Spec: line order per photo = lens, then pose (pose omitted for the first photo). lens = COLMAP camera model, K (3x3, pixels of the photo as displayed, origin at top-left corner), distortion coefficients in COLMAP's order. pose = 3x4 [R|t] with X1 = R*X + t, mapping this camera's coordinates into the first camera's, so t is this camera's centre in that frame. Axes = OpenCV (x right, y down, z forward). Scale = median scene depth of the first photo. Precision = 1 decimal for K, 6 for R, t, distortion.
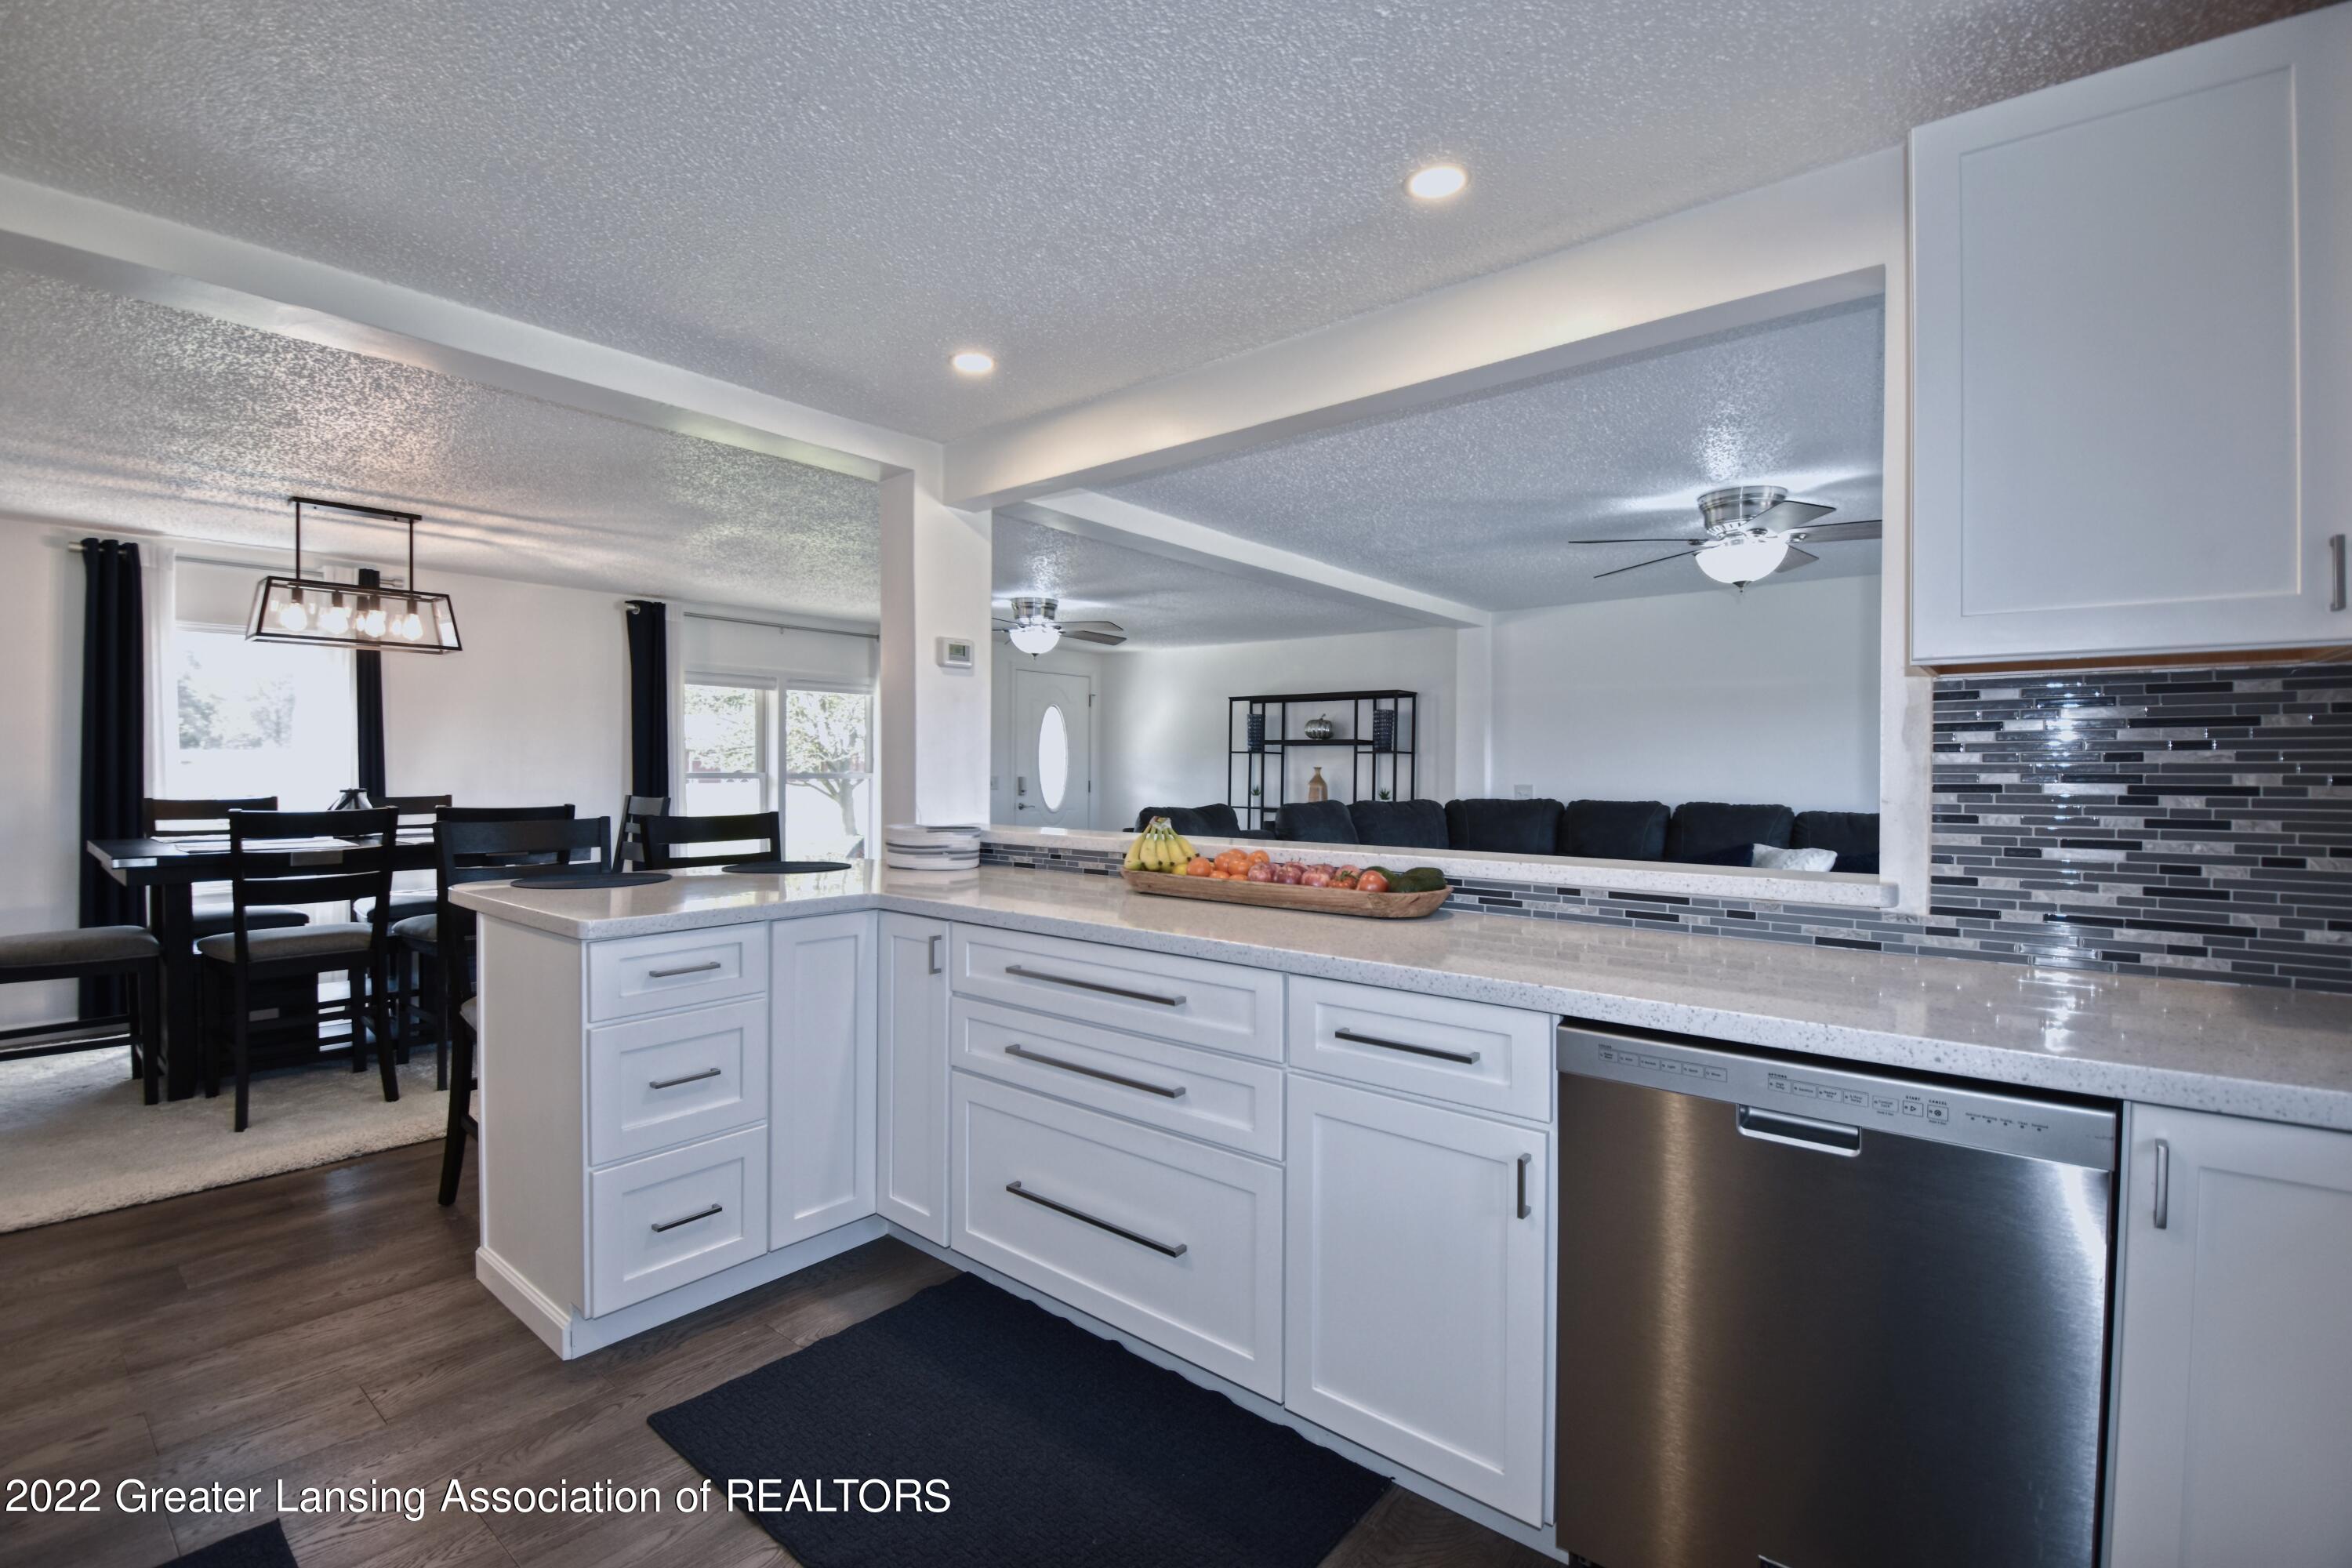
lens RADIAL K [[1042.2, 0, 1180.7], [0, 1042.2, 777.0], [0, 0, 1]] dist [-0.007747, -0.006059]
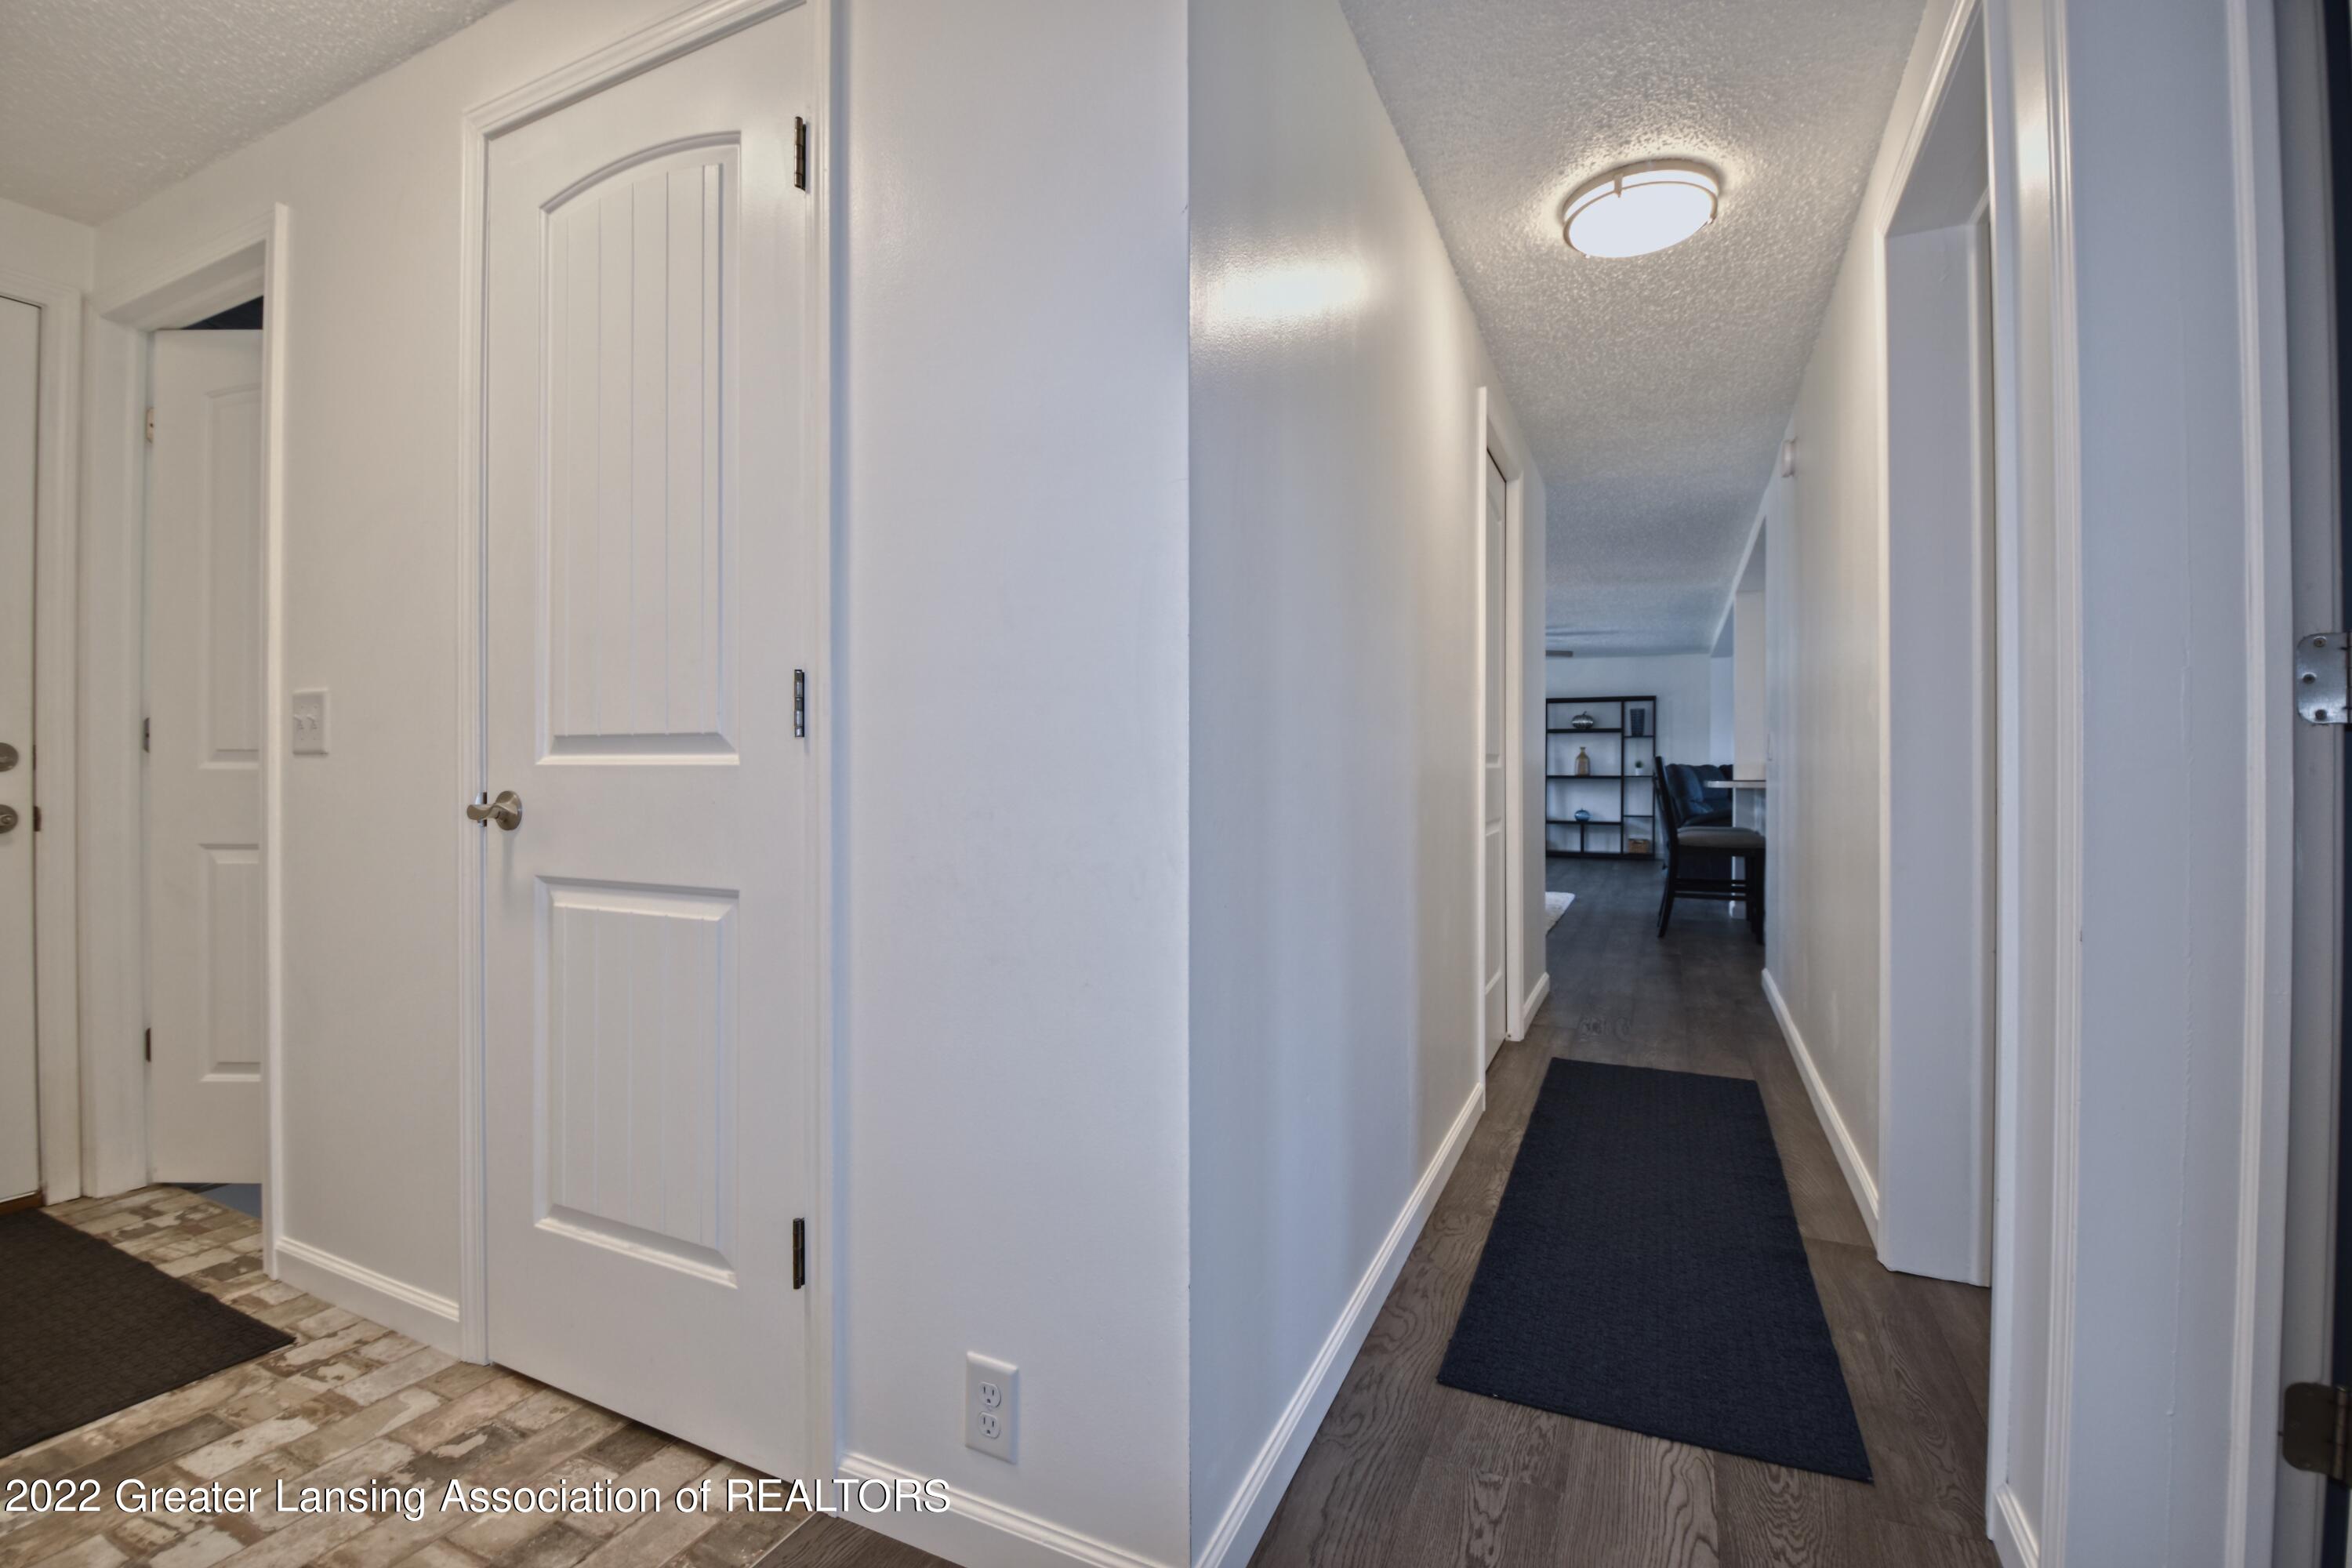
lens RADIAL K [[1042.2, 0, 1199.1], [0, 1042.2, 776.5], [0, 0, 1]] dist [-0.007747, -0.006059]
pose [[0.964449, -0.001341, 0.264265, -3.816359], [0.007171, 0.999752, -0.021097, 0.289977], [-0.264171, 0.022242, 0.964219, -1.438637]]
